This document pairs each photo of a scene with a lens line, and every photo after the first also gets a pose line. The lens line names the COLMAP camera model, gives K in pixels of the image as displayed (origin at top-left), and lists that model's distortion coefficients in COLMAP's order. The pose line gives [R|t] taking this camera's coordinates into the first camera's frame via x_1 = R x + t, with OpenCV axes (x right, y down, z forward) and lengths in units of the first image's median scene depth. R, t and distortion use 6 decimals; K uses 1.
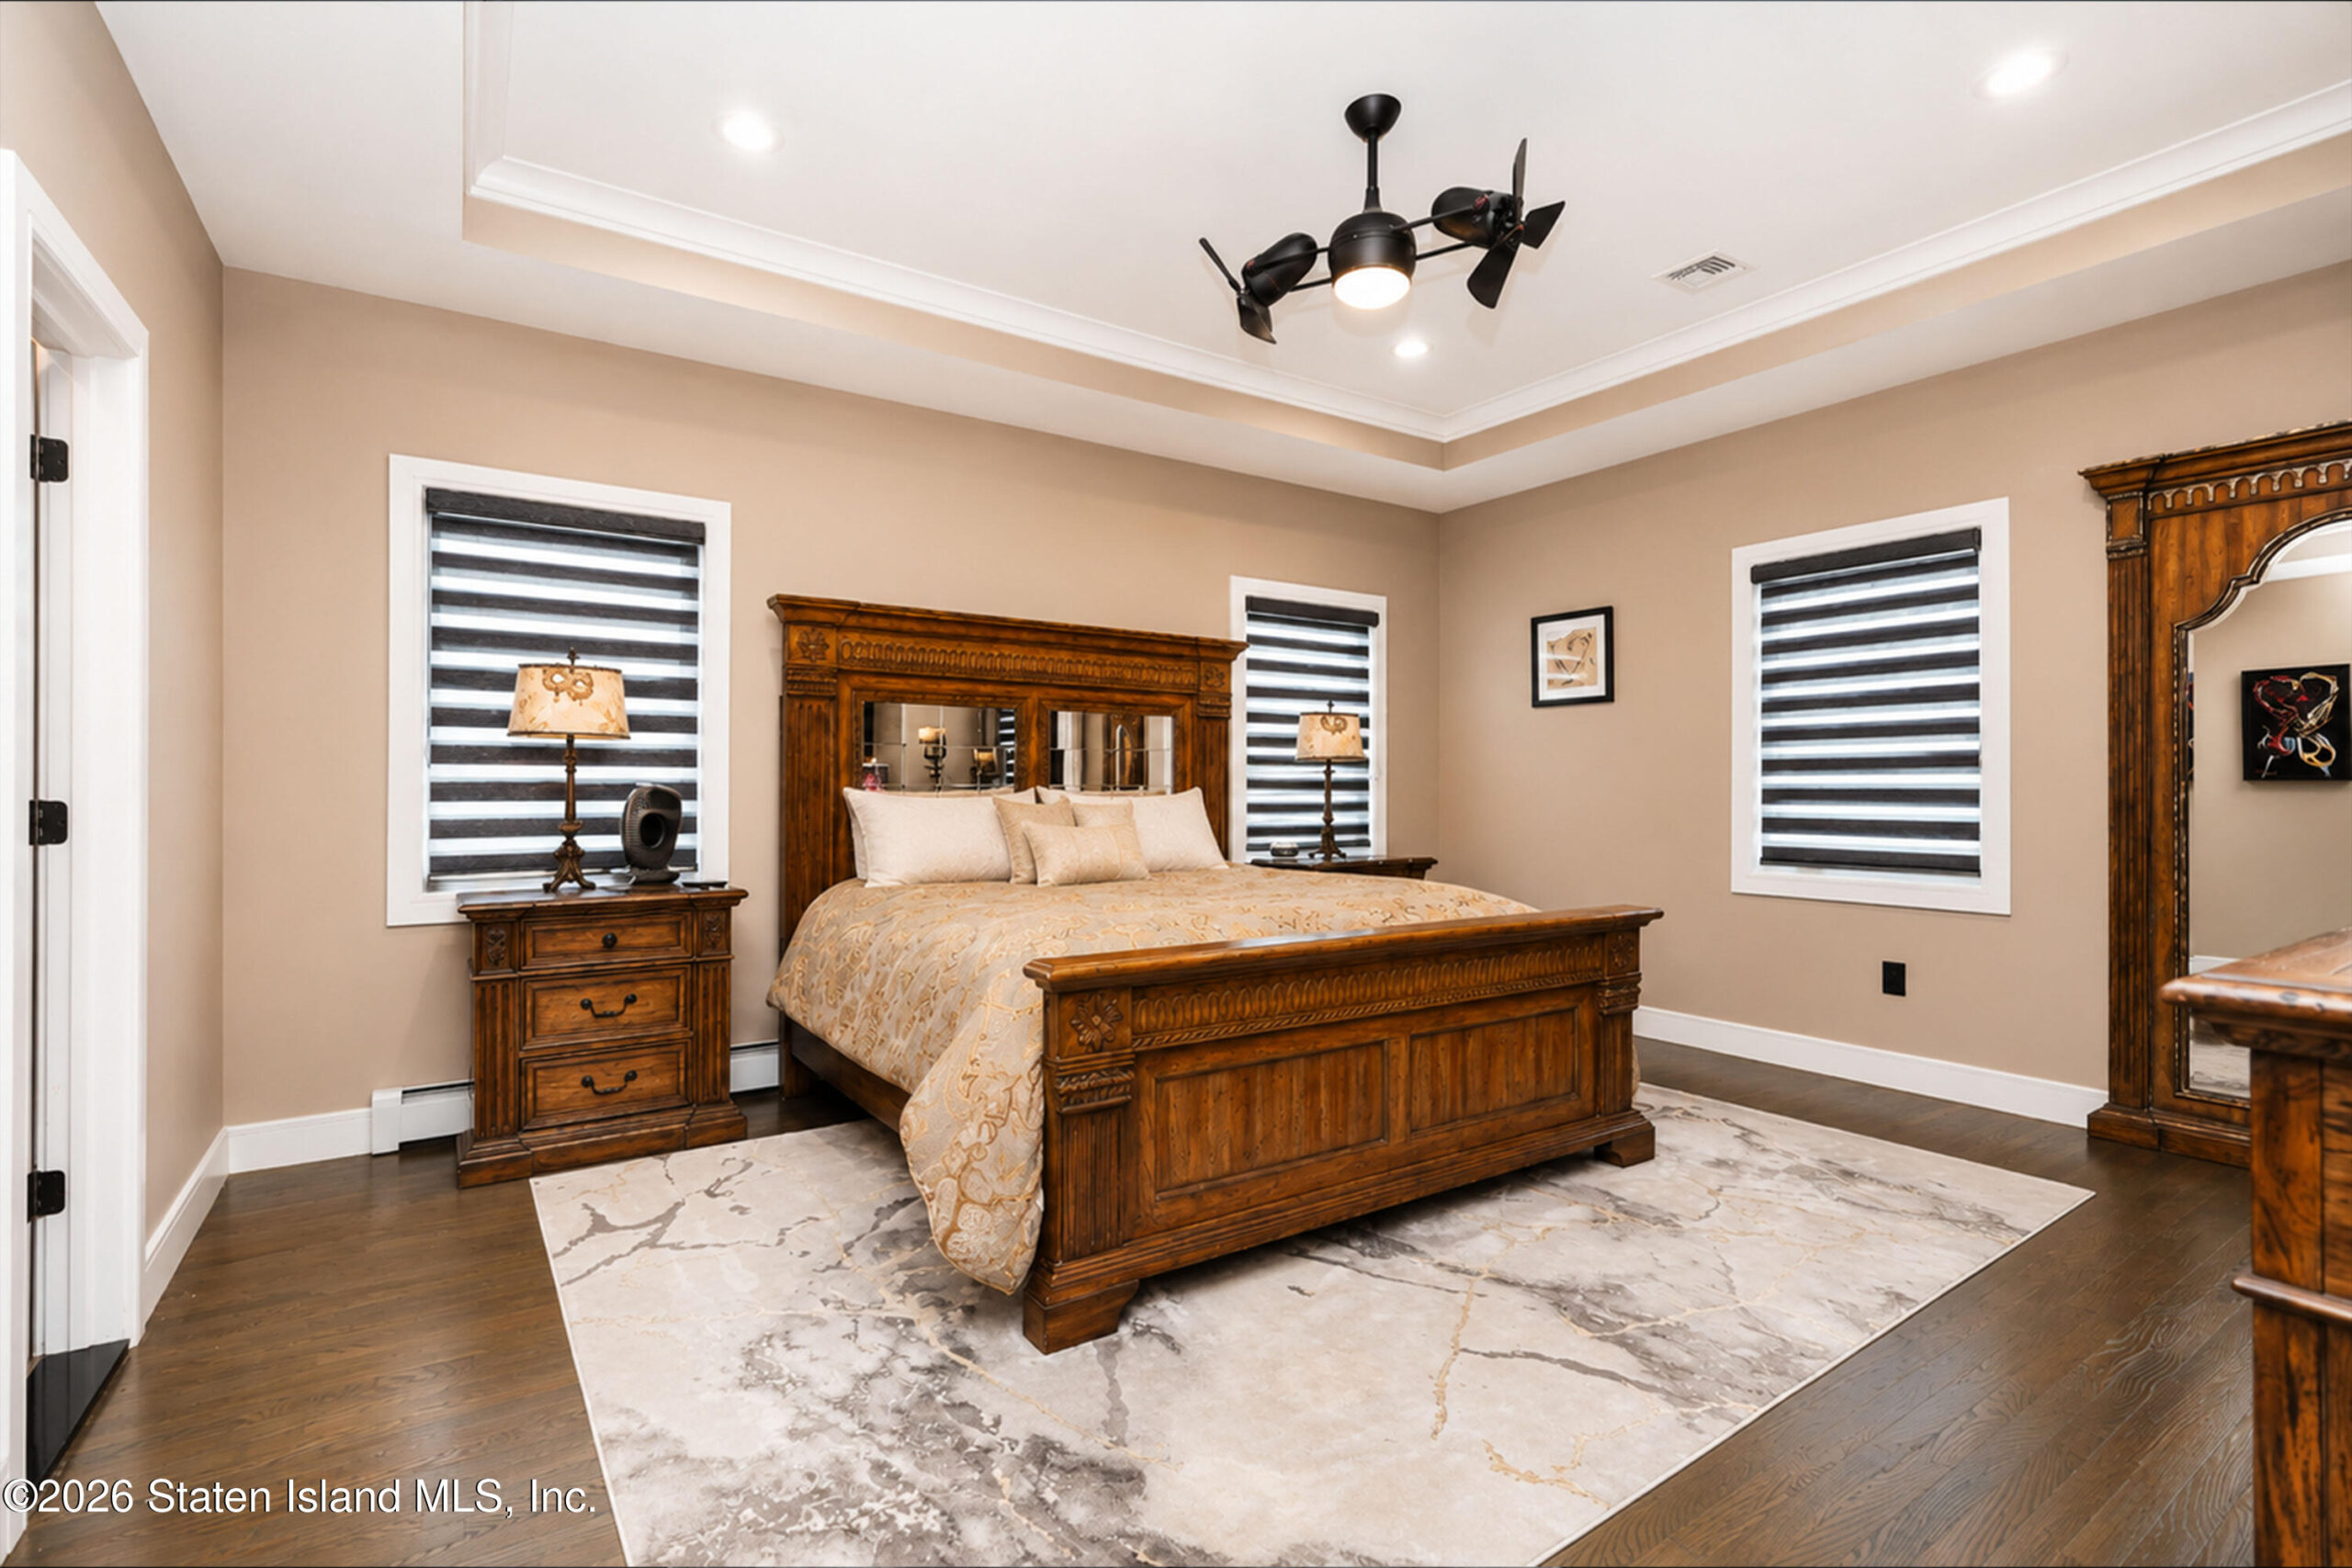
lens RADIAL K [[1047.2, 0, 1195.5], [0, 1047.2, 802.5], [0, 0, 1]] dist [-0.004635, 0.000785]
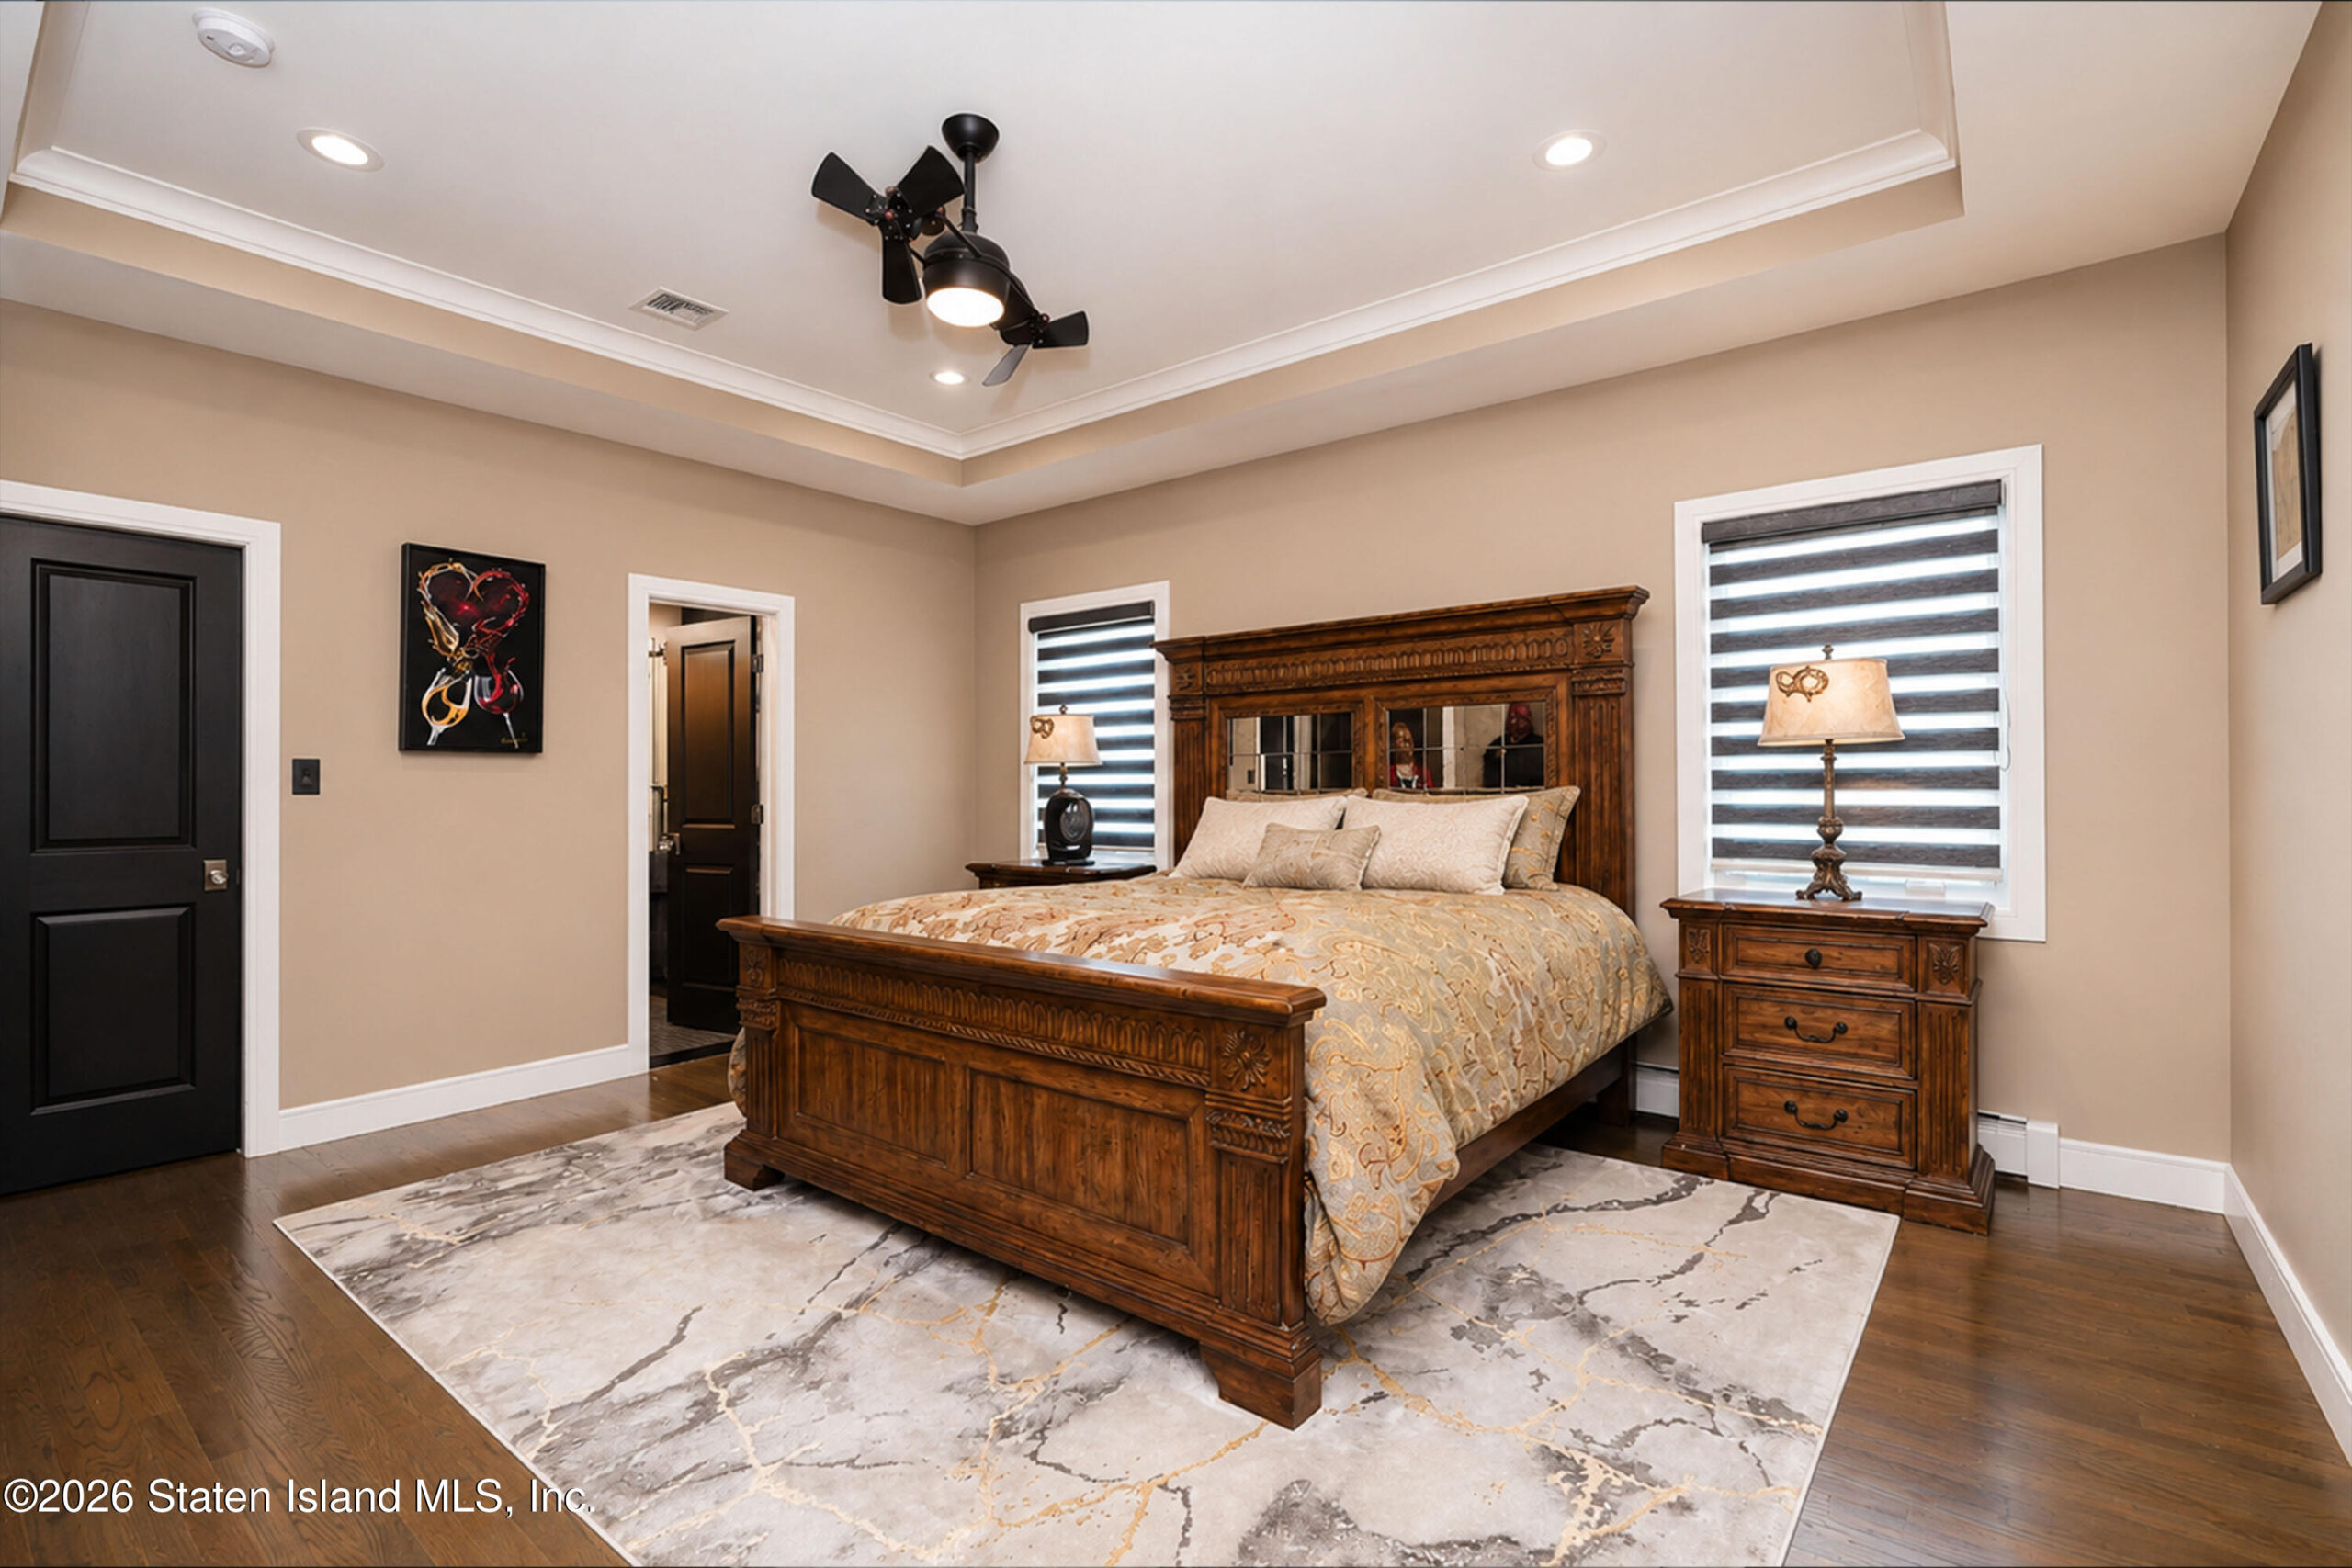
lens RADIAL K [[1047.2, 0, 1196.2], [0, 1047.2, 774.1], [0, 0, 1]] dist [-0.004635, 0.000785]
pose [[0.296043, -0.019736, -0.954971, 0.670201], [0.008191, 0.999802, -0.018124, -0.012882], [0.955139, -0.002456, 0.296147, 0.525705]]
